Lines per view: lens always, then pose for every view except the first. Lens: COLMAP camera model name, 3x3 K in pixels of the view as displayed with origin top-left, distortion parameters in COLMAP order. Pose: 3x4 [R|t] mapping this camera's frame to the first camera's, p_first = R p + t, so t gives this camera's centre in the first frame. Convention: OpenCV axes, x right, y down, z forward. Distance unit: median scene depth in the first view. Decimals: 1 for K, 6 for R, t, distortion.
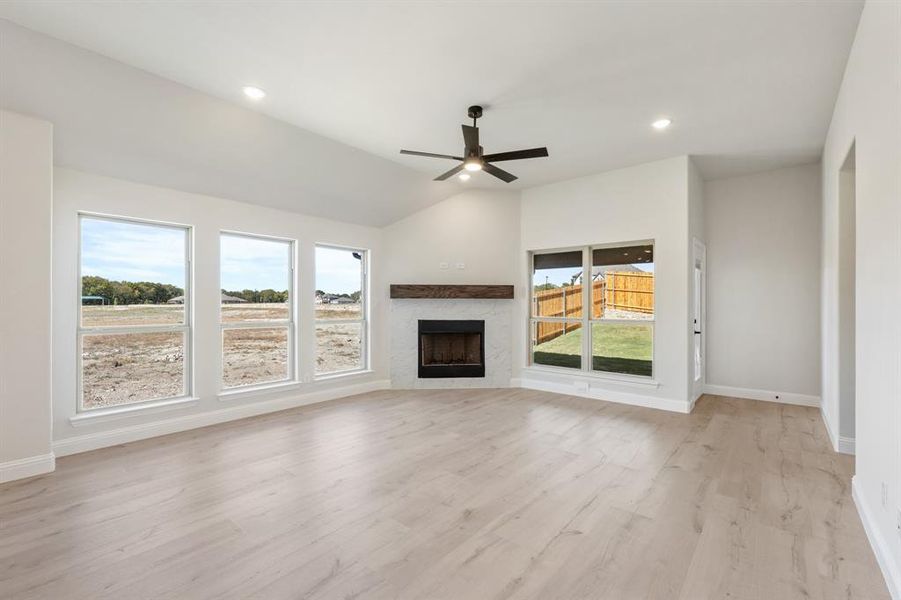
lens RADIAL K [[389.6, 0, 450.5], [0, 389.6, 300.0], [0, 0, 1]] dist [-0.001022, -0.000151]
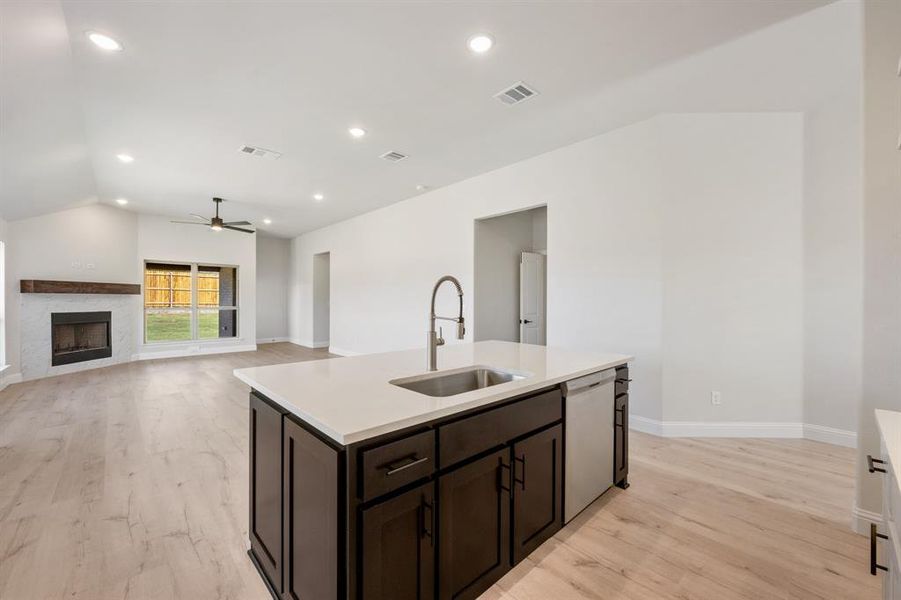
lens RADIAL K [[363.9, 0, 450.5], [0, 363.9, 300.0], [0, 0, 1]] dist [-0.001490, -0.000018]
pose [[0.120001, -0.004123, 0.992765, -1.015446], [-0.011987, 0.999912, 0.005601, -0.004514], [-0.992701, -0.012572, 0.119941, -0.238910]]
